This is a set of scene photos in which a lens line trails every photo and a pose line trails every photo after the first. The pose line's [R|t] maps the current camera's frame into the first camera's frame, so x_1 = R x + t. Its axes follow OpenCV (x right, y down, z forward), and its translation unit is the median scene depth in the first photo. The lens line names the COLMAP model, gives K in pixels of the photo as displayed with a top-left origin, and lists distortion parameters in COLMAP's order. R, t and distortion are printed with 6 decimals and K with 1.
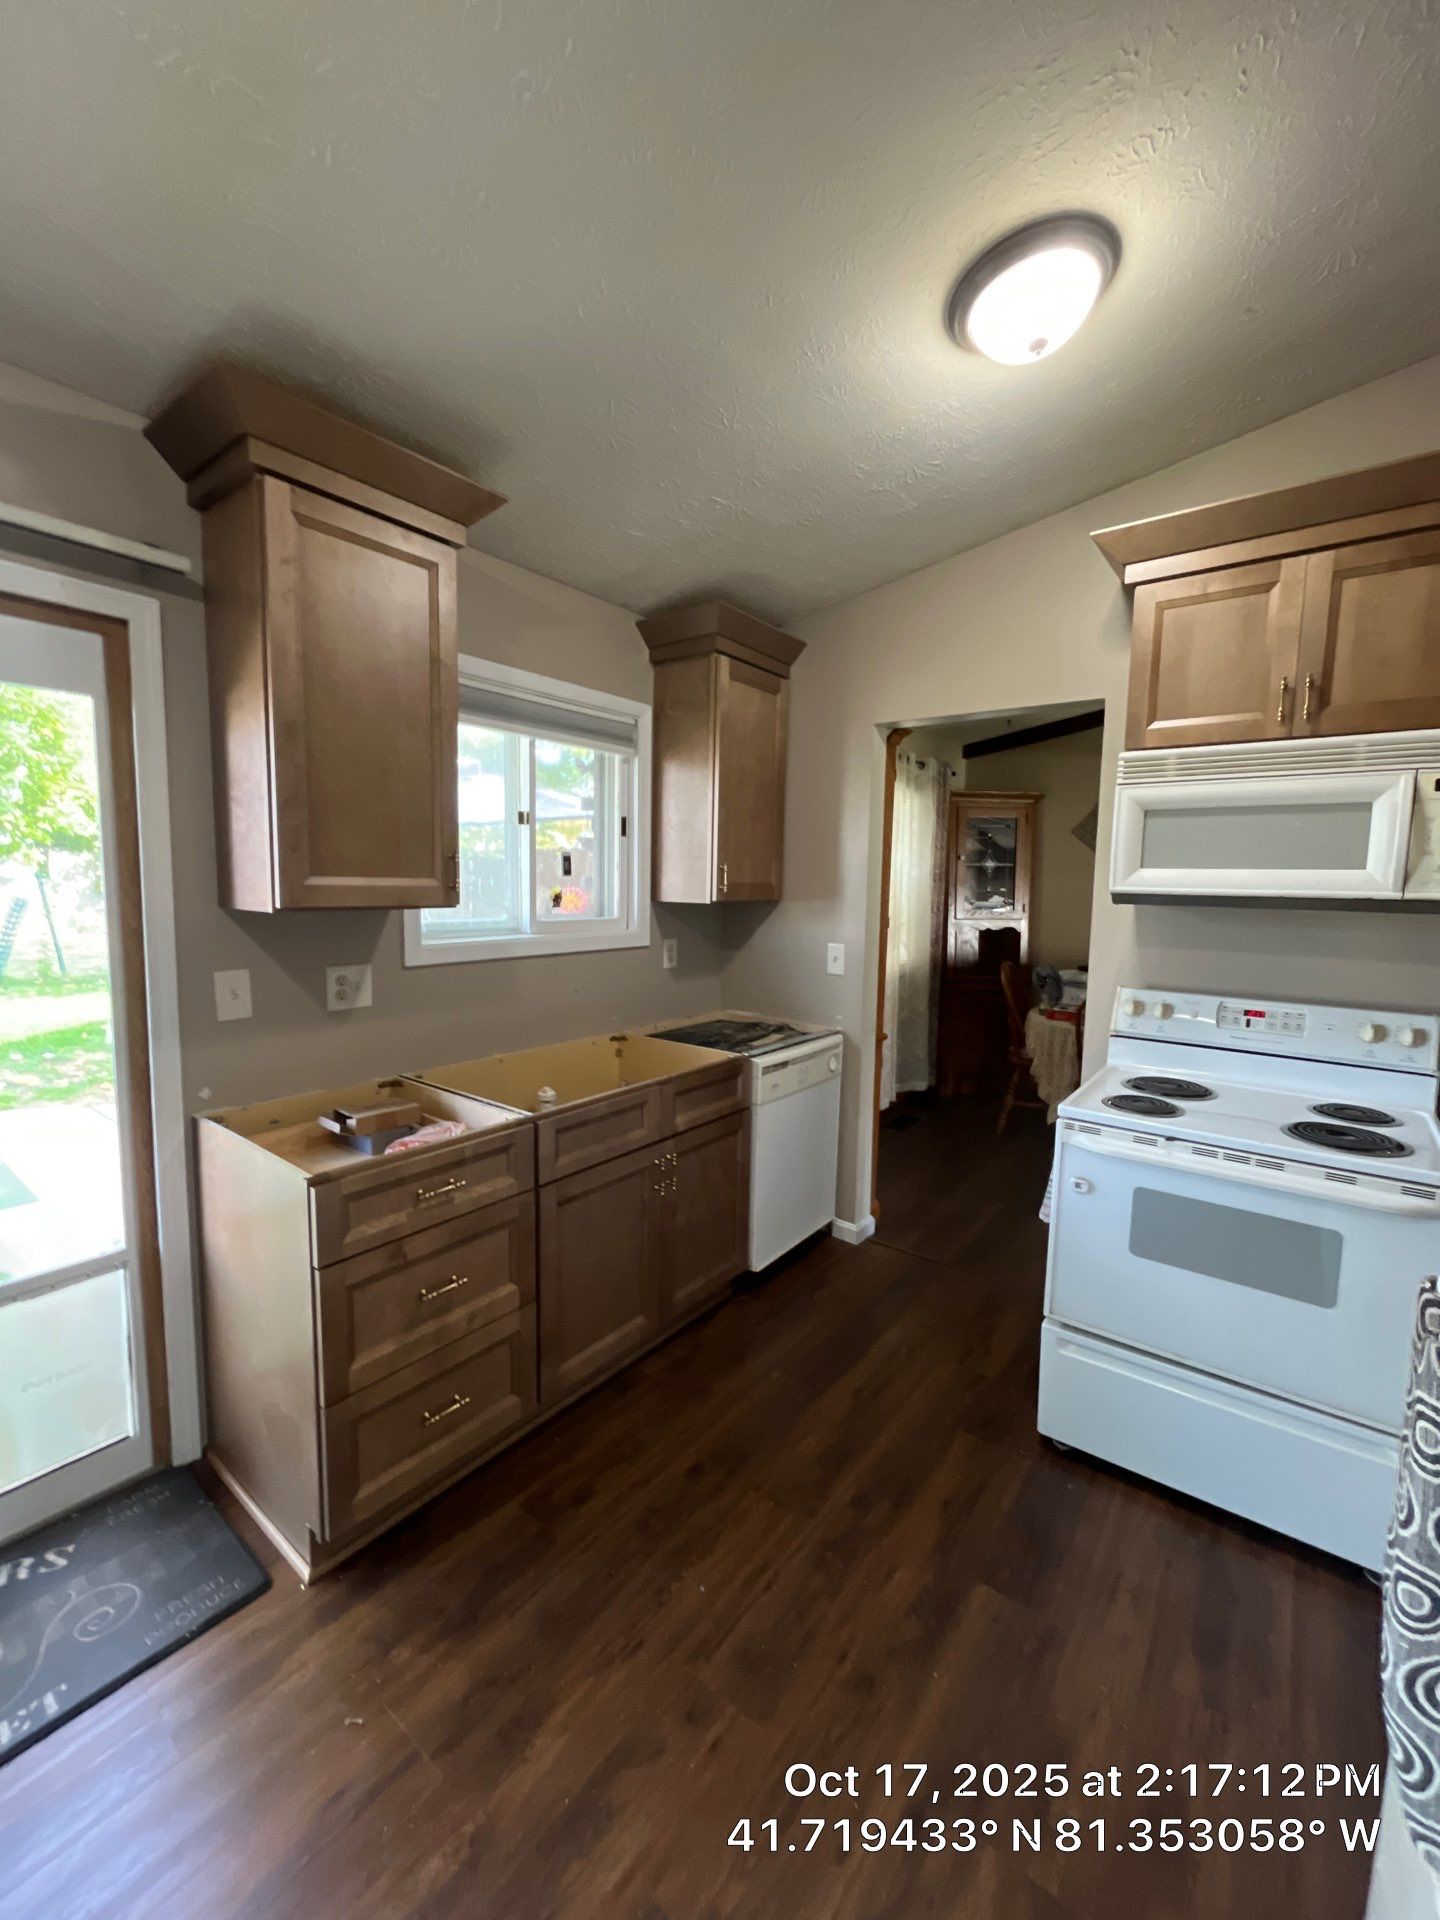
lens RADIAL K [[773.5, 0, 722.8], [0, 773.5, 958.3], [0, 0, 1]] dist [-0.000744, -0.002248]
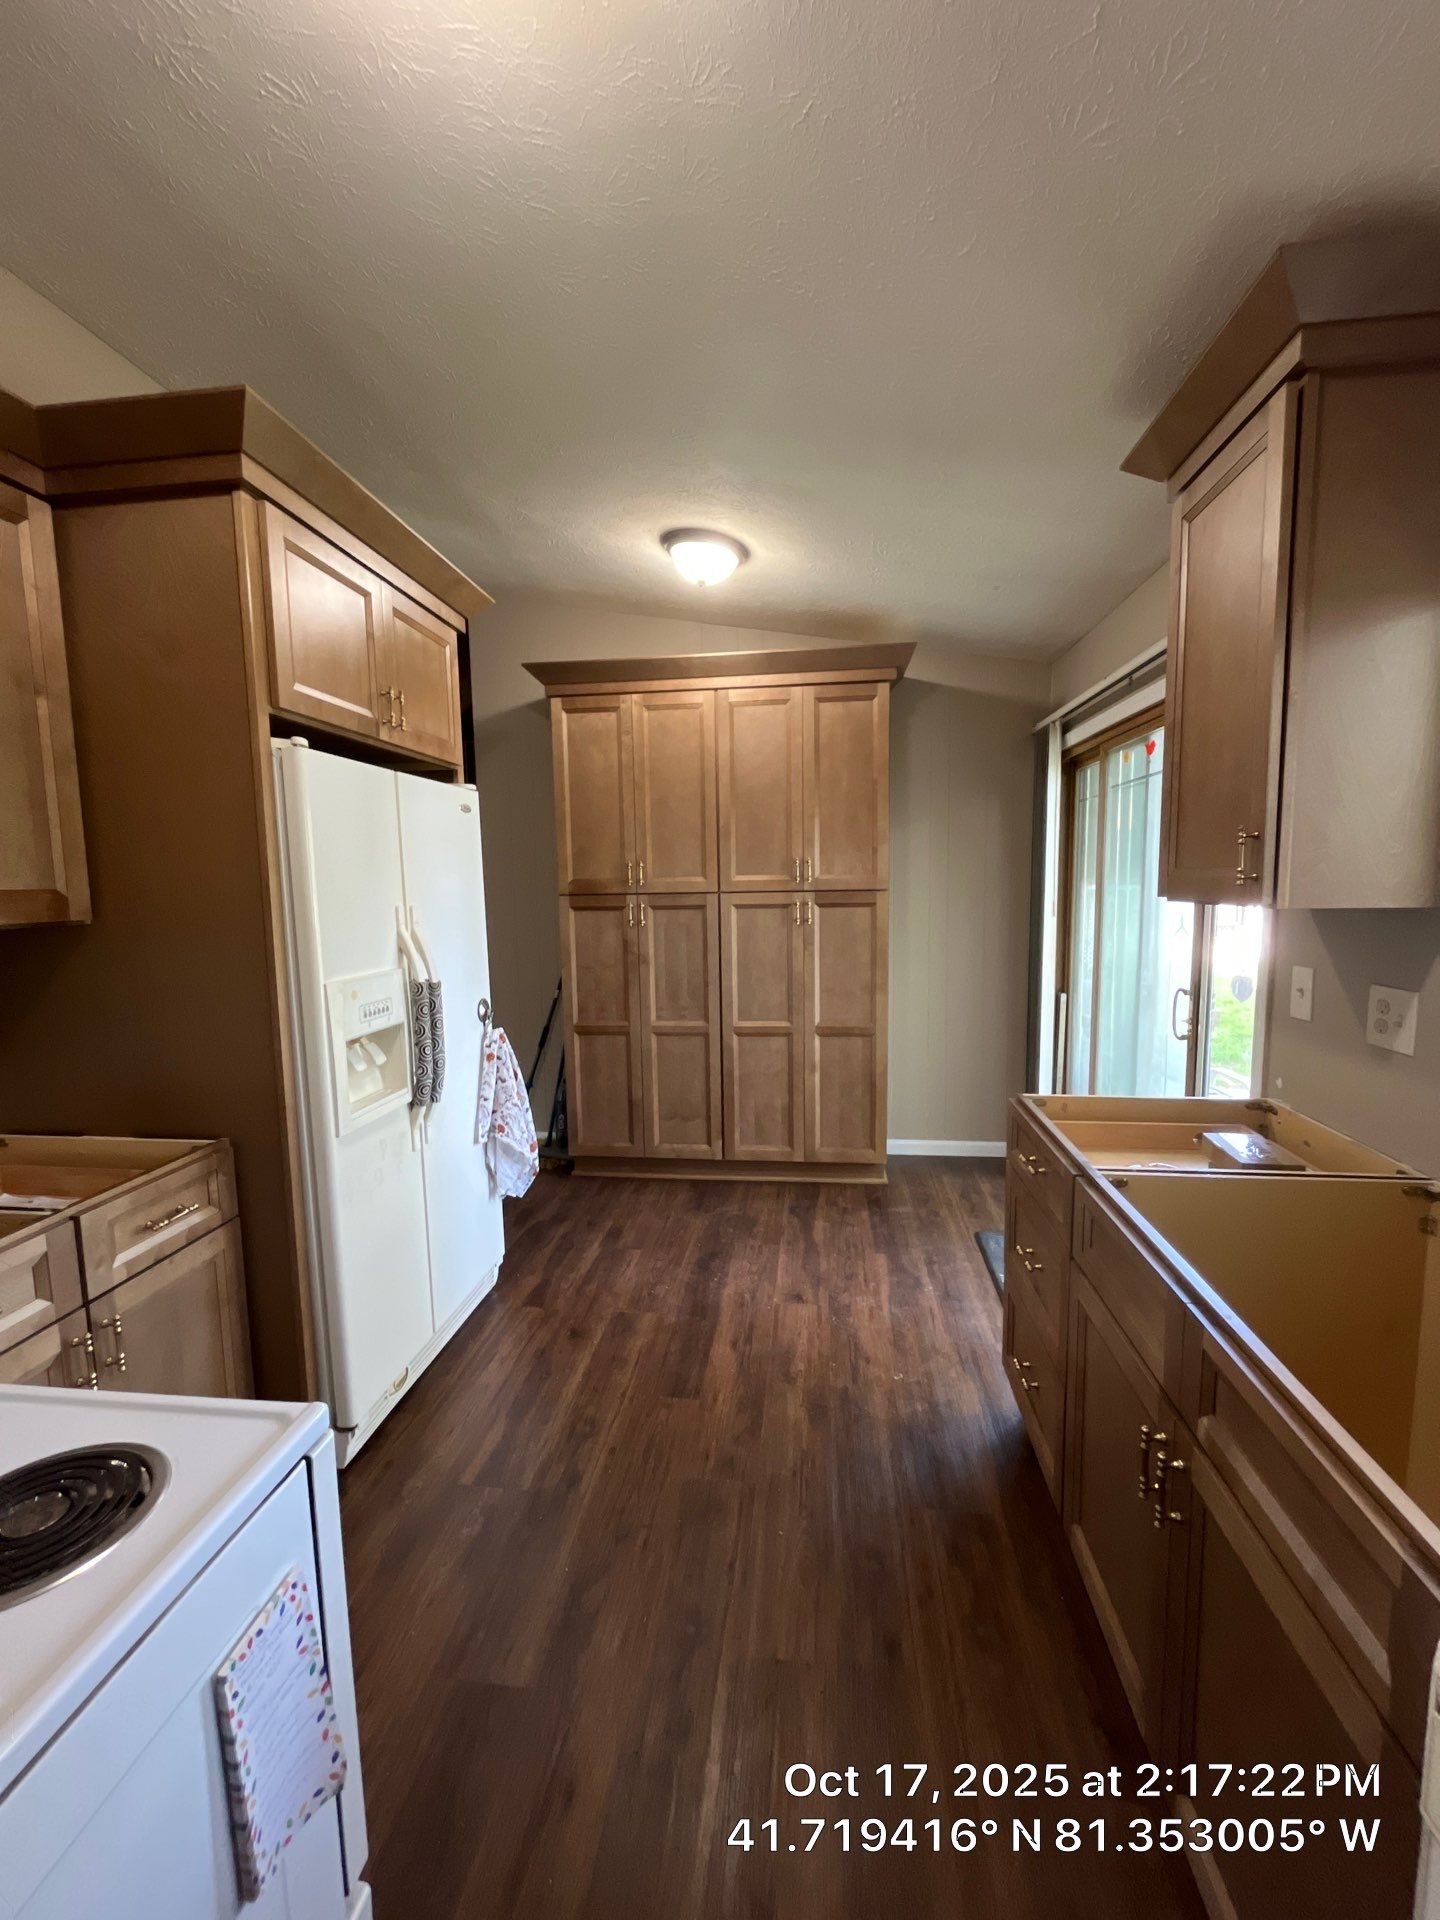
lens RADIAL K [[760.8, 0, 724.9], [0, 760.8, 970.8], [0, 0, 1]] dist [0.000361, 0.000165]
pose [[-0.861874, 0.052623, -0.504384, 0.466604], [-0.048451, 0.981507, 0.185194, -0.123943], [0.504802, 0.184051, -0.843386, 1.495464]]
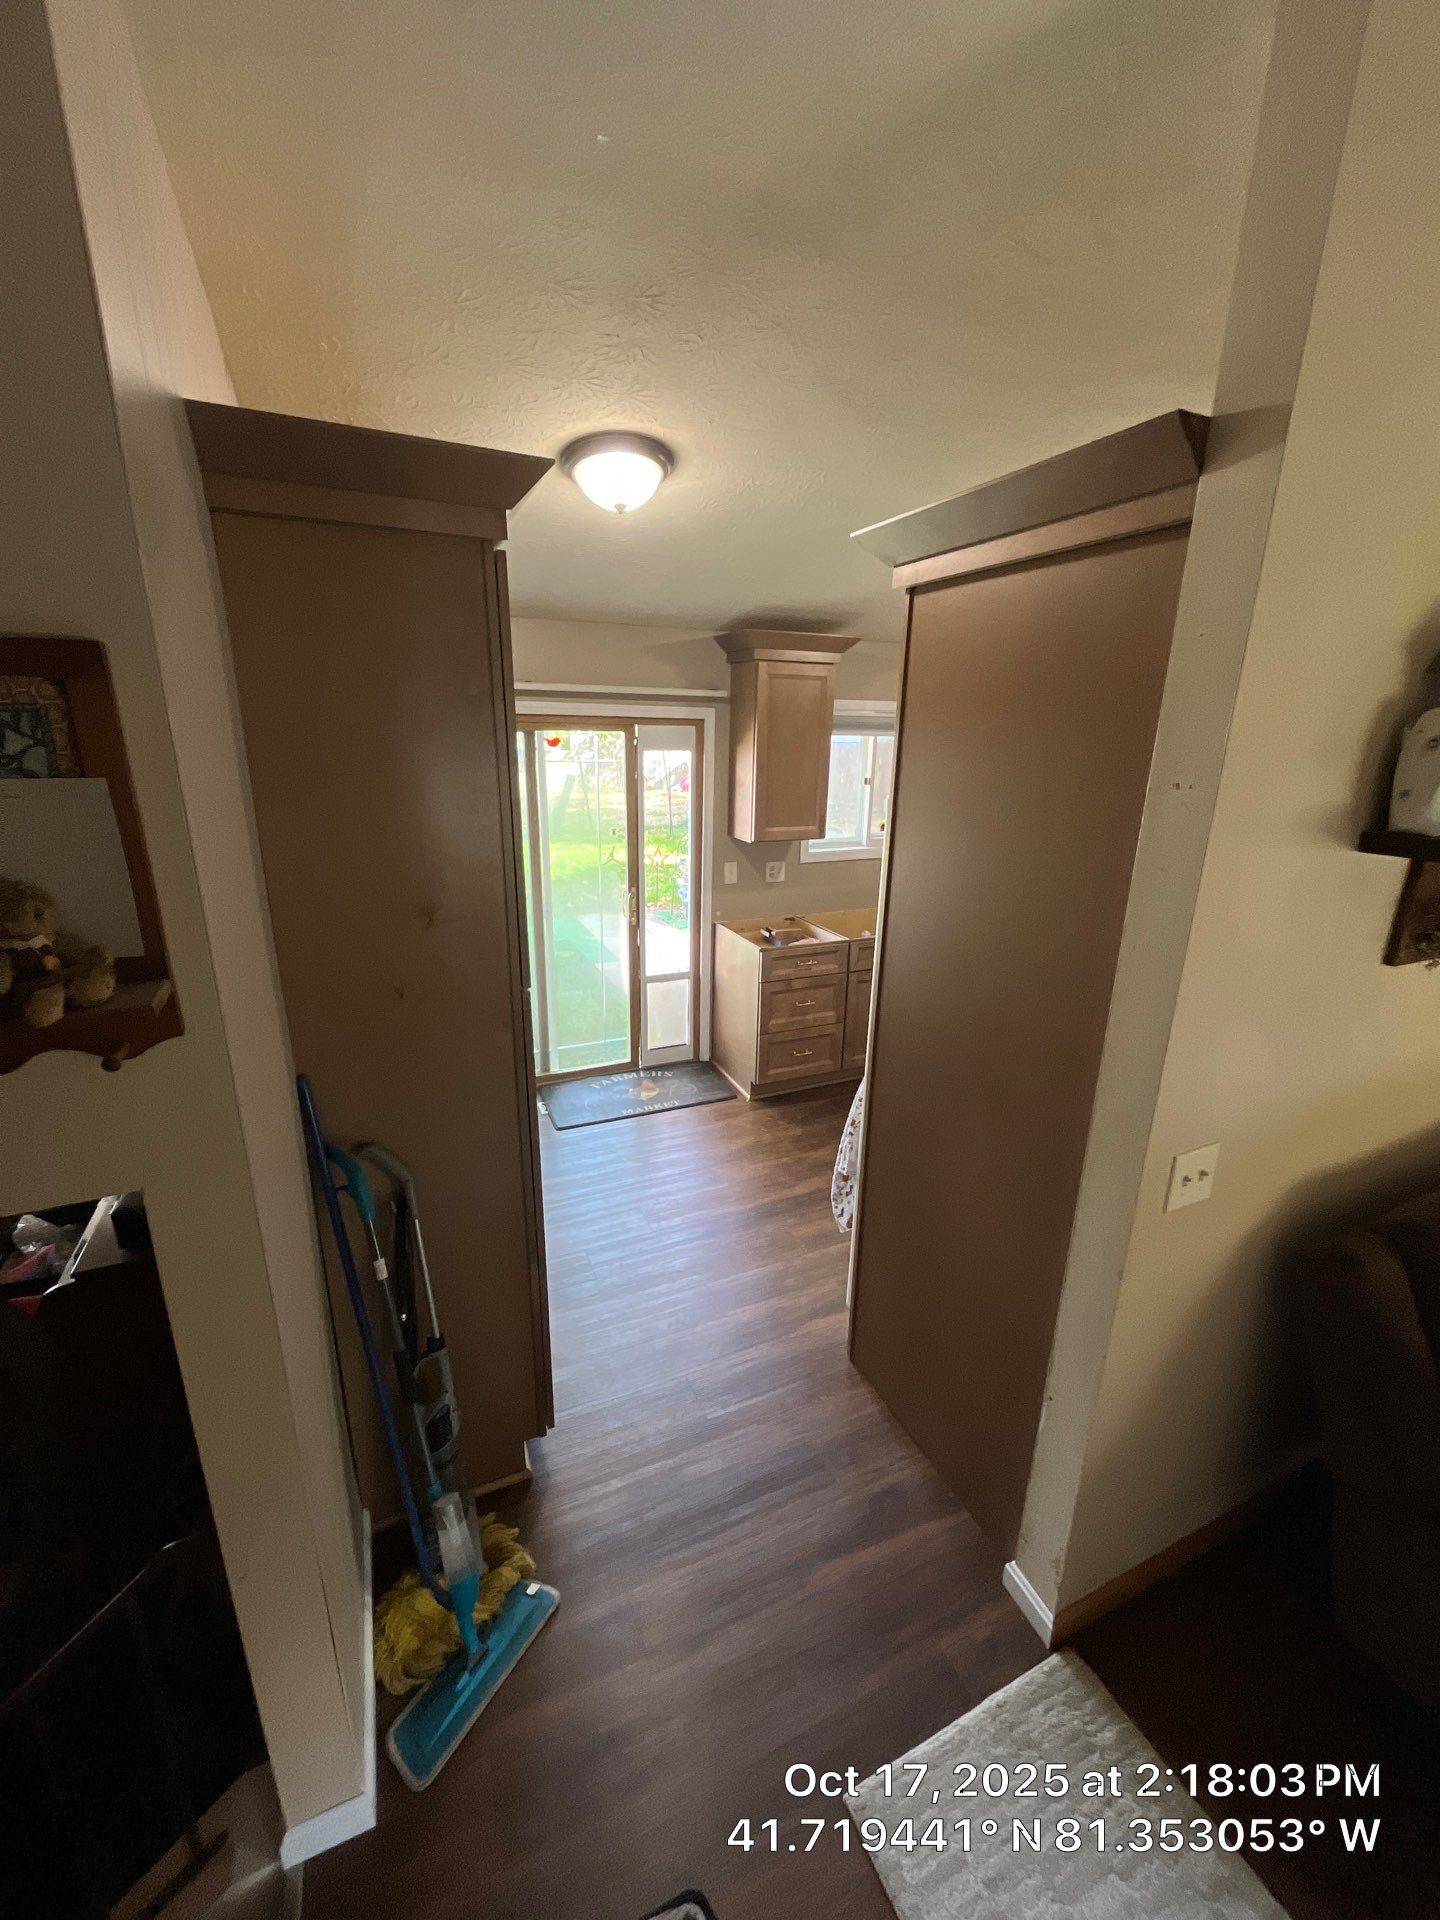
lens RADIAL K [[773.5, 0, 713.9], [0, 773.5, 965.7], [0, 0, 1]] dist [-0.000744, -0.002248]
pose [[0.873758, 0.136850, -0.466710, 0.469984], [-0.046217, 0.978618, 0.200426, -0.151204], [0.484159, -0.153554, 0.861401, -1.126139]]
